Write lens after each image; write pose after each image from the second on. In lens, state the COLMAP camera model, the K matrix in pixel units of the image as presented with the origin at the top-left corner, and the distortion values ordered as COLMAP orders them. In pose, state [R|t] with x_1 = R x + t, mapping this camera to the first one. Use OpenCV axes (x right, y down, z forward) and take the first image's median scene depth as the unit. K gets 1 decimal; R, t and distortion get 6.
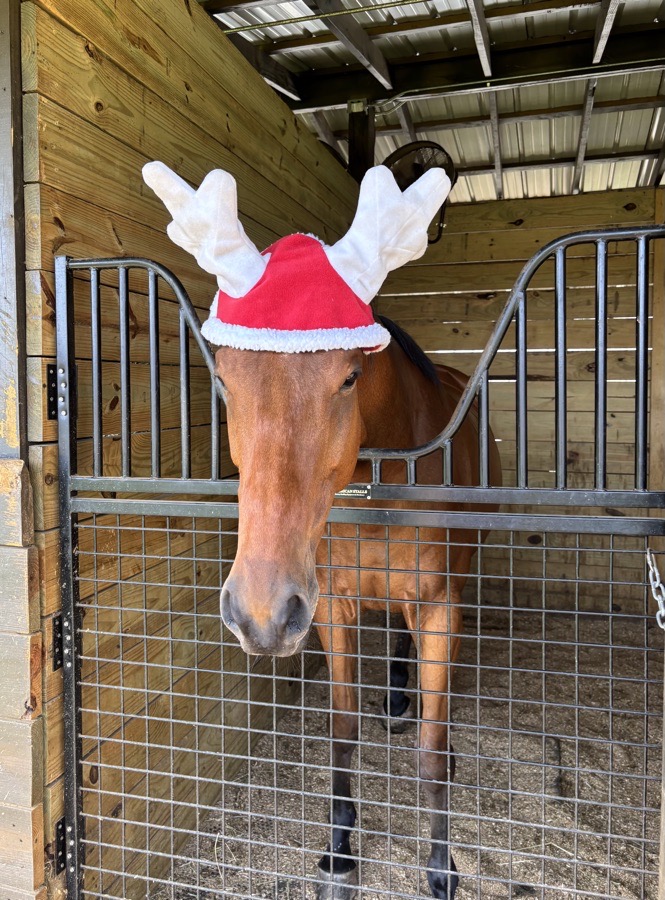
lens RADIAL K [[785.5, 0, 333.1], [0, 785.5, 447.2], [0, 0, 1]] dist [0.012060, -0.029432]
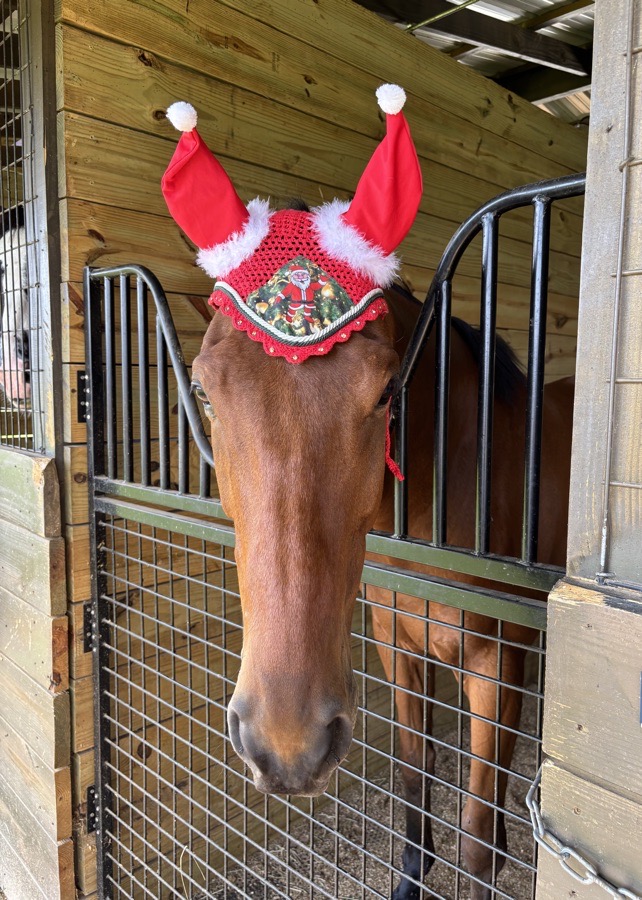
lens RADIAL K [[711.5, 0, 381.5], [0, 711.5, 469.6], [0, 0, 1]] dist [0.023986, -0.044354]
pose [[0.869455, 0.082013, -0.487157, 0.465167], [-0.056975, 0.996190, 0.066022, -0.057833], [0.490716, -0.029648, 0.870815, 0.346243]]
